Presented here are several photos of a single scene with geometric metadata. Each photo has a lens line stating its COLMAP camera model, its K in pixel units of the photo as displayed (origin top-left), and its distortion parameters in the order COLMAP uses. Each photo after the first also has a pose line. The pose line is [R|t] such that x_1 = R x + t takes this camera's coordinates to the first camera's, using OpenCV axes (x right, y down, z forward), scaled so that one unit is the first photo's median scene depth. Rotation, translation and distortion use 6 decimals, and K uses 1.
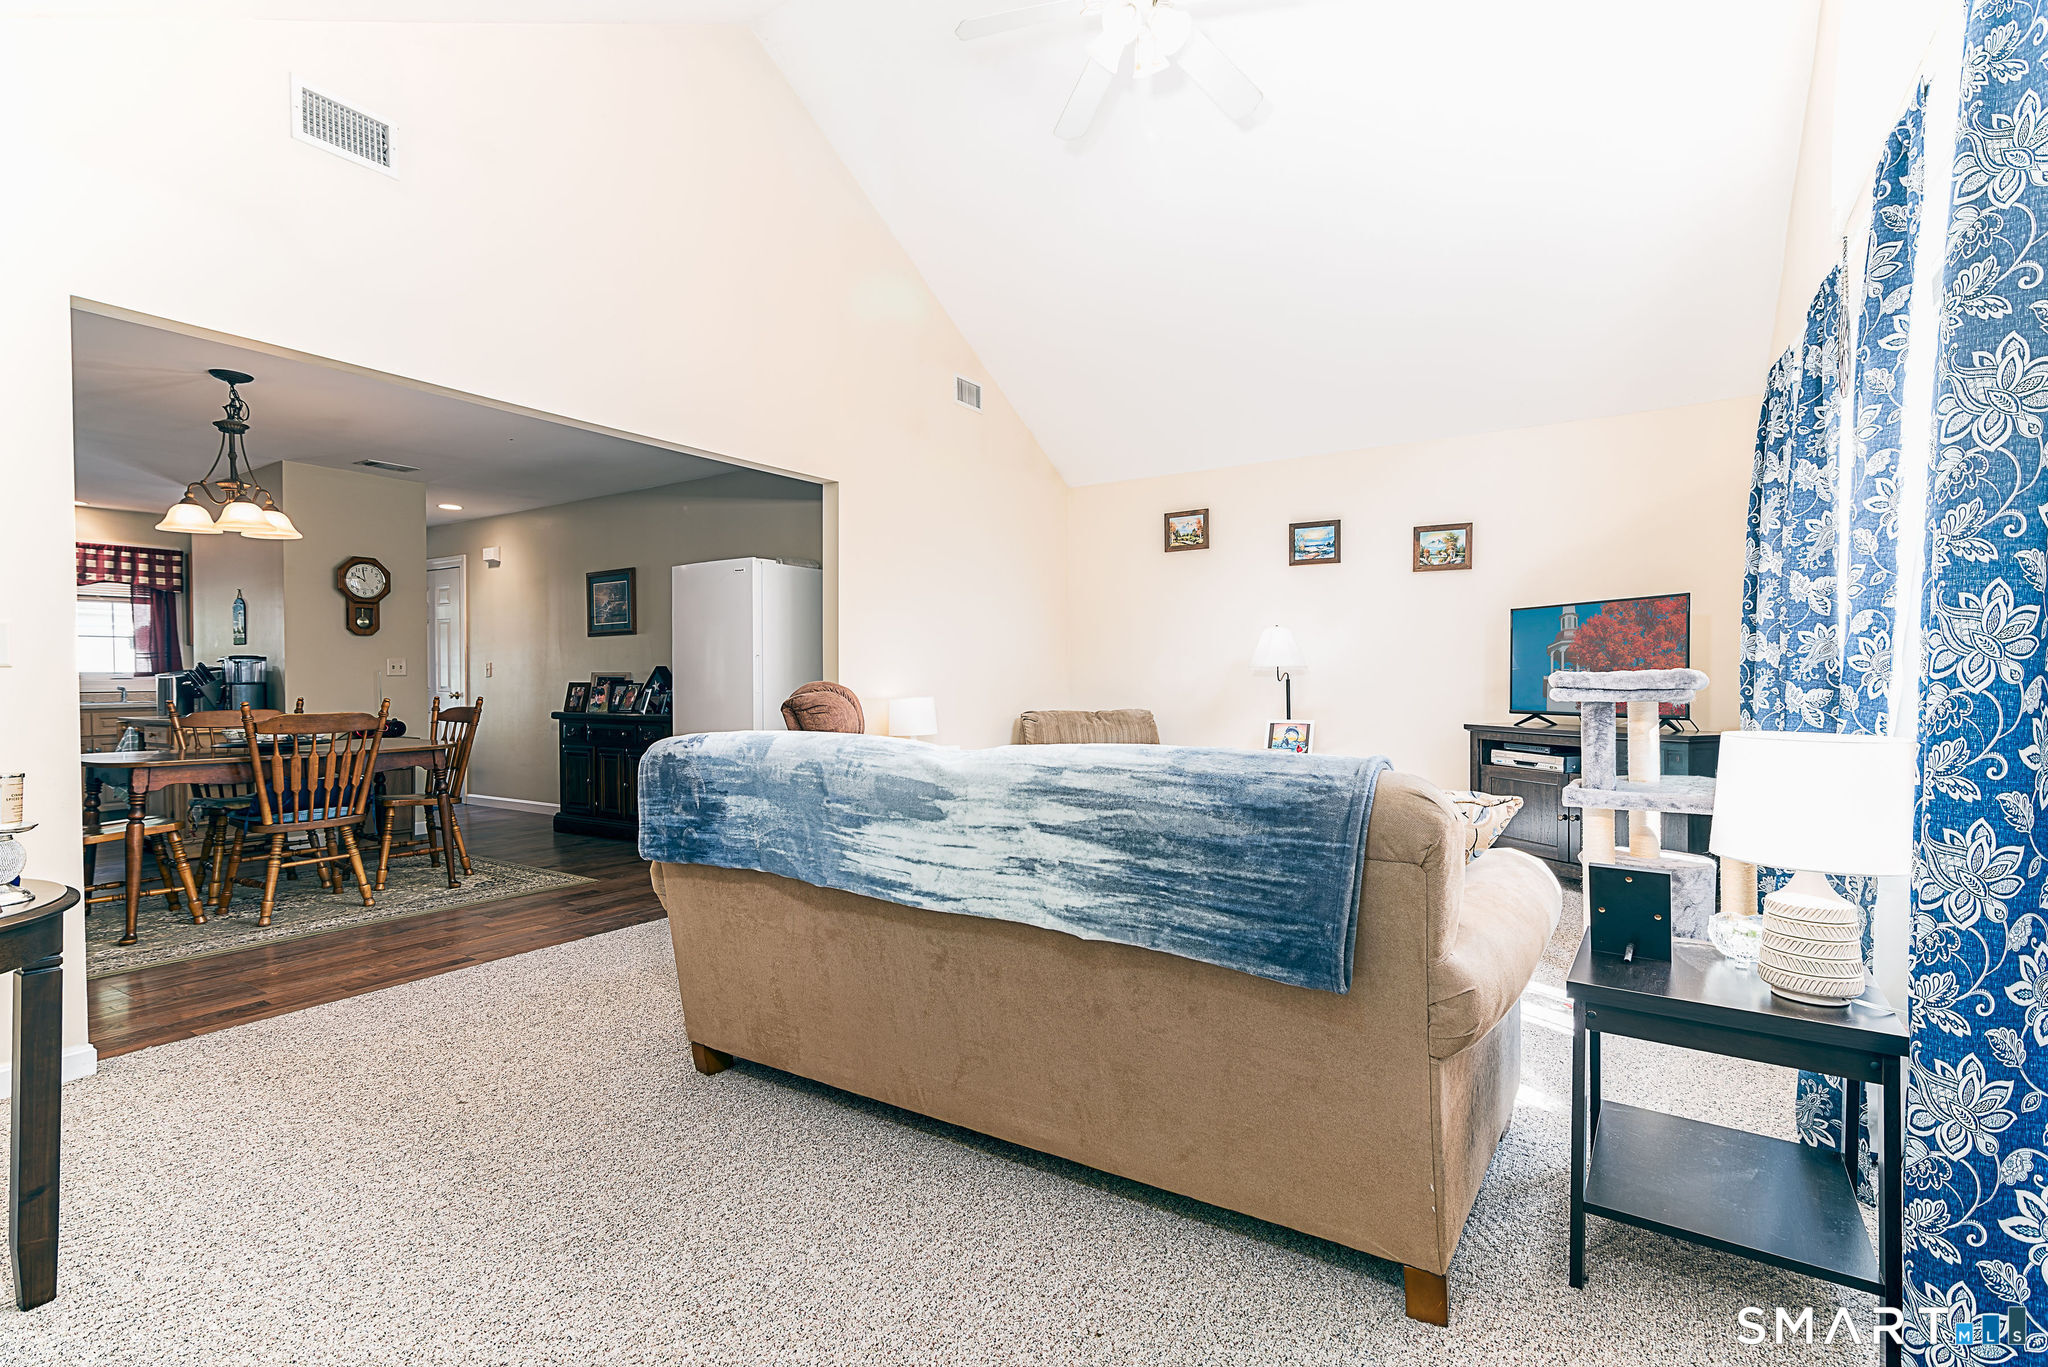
lens RADIAL K [[935.9, 0, 1024.0], [0, 935.9, 688.0], [0, 0, 1]] dist [0.009333, -0.000226]
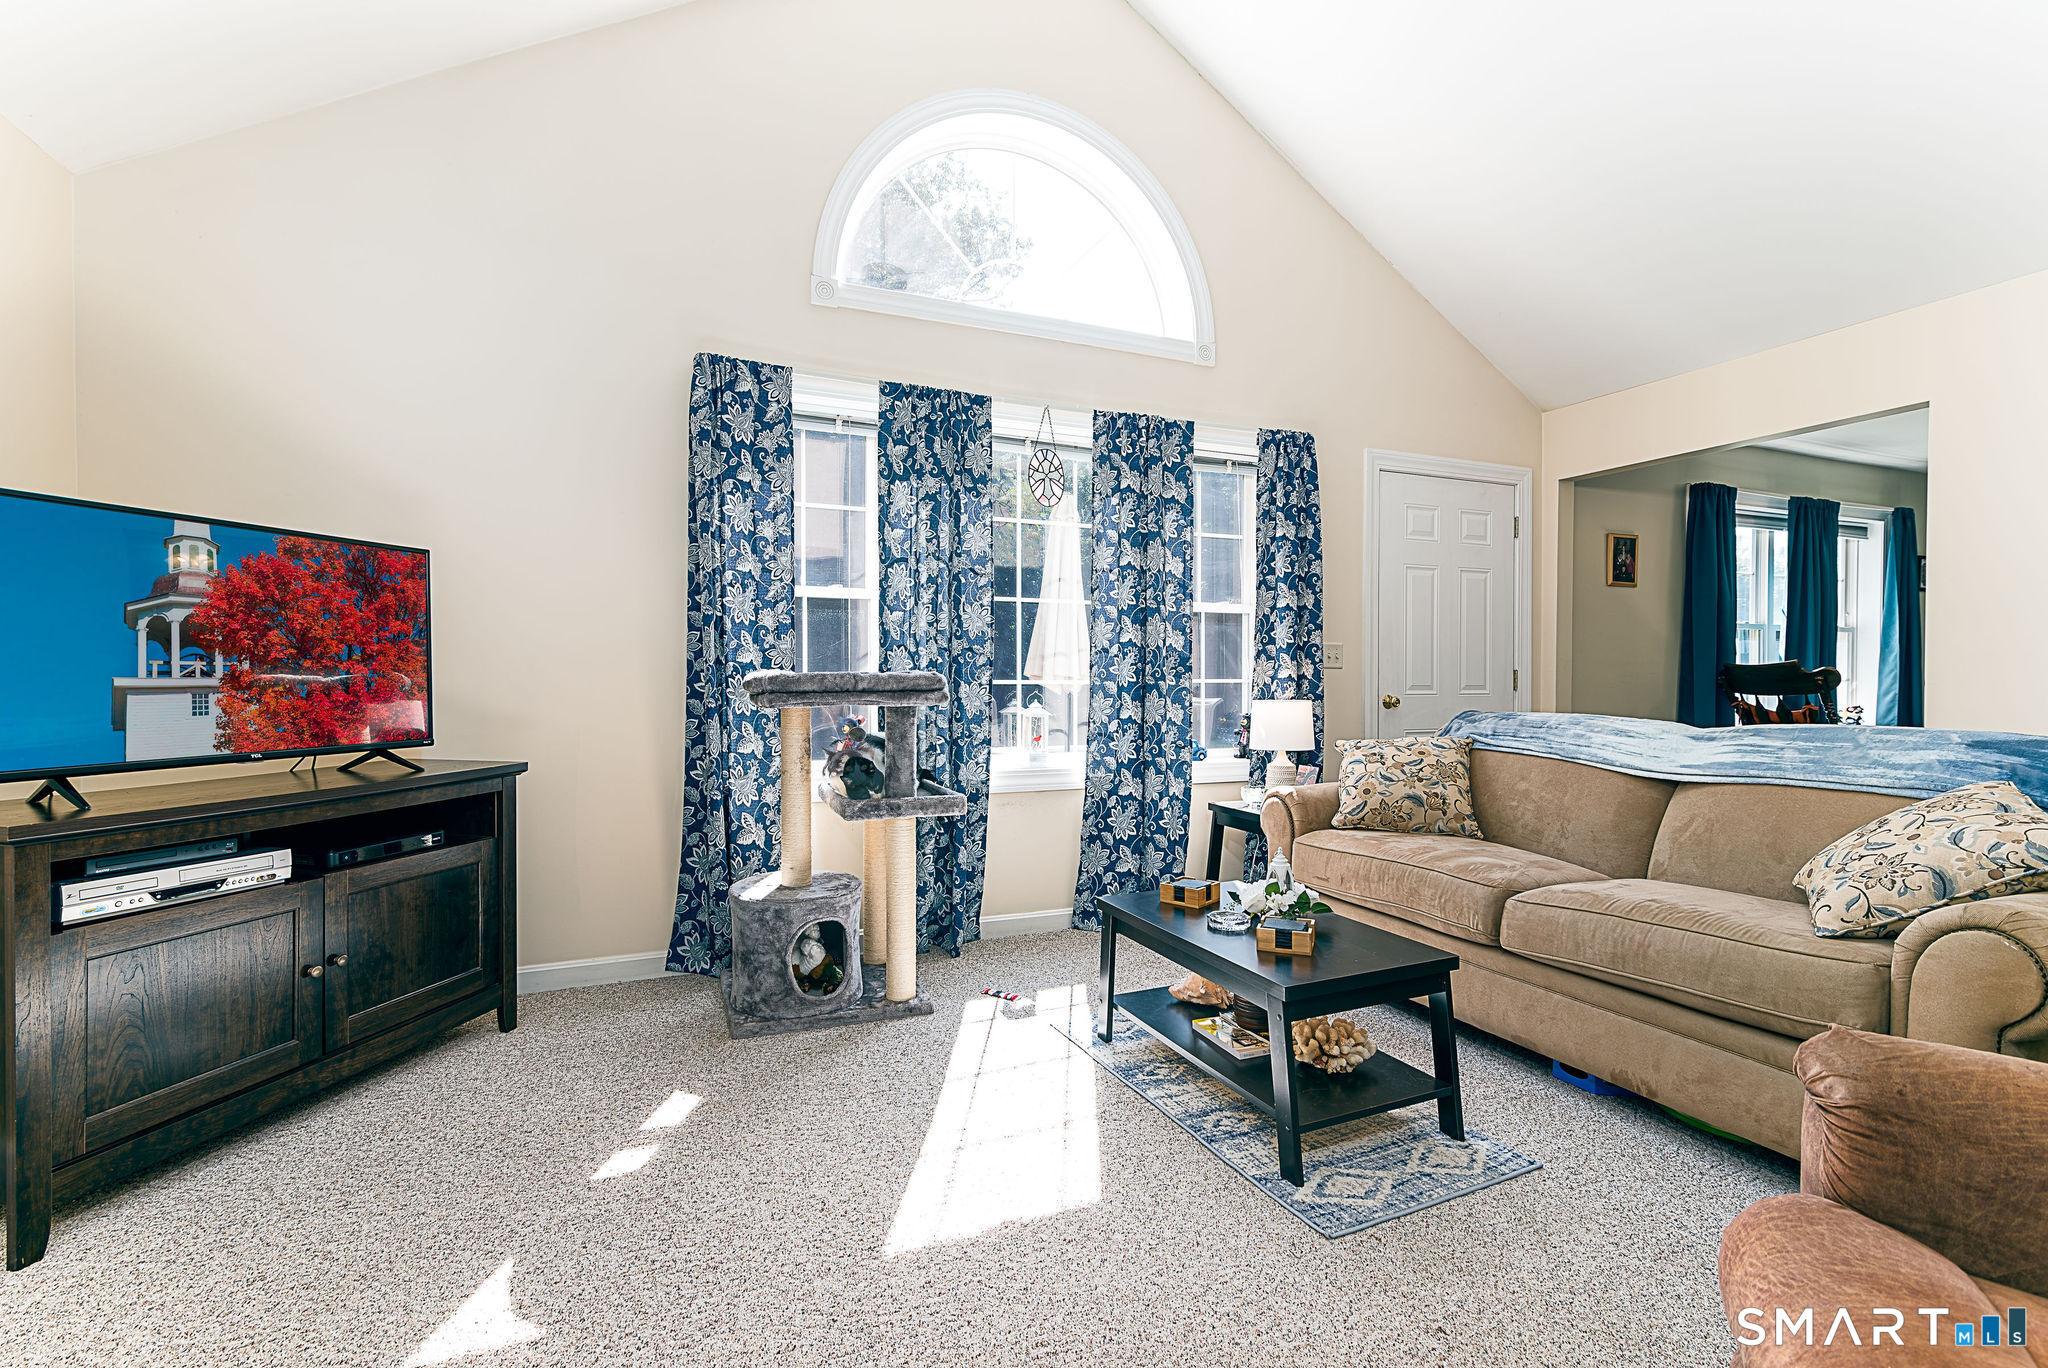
lens RADIAL K [[935.9, 0, 1024.0], [0, 935.9, 688.5], [0, 0, 1]] dist [0.009333, -0.000226]
pose [[-0.833230, -0.002751, 0.552919, 0.002212], [0.009871, 0.999754, 0.019850, -0.009853], [-0.552838, 0.021998, -0.832998, 0.929373]]
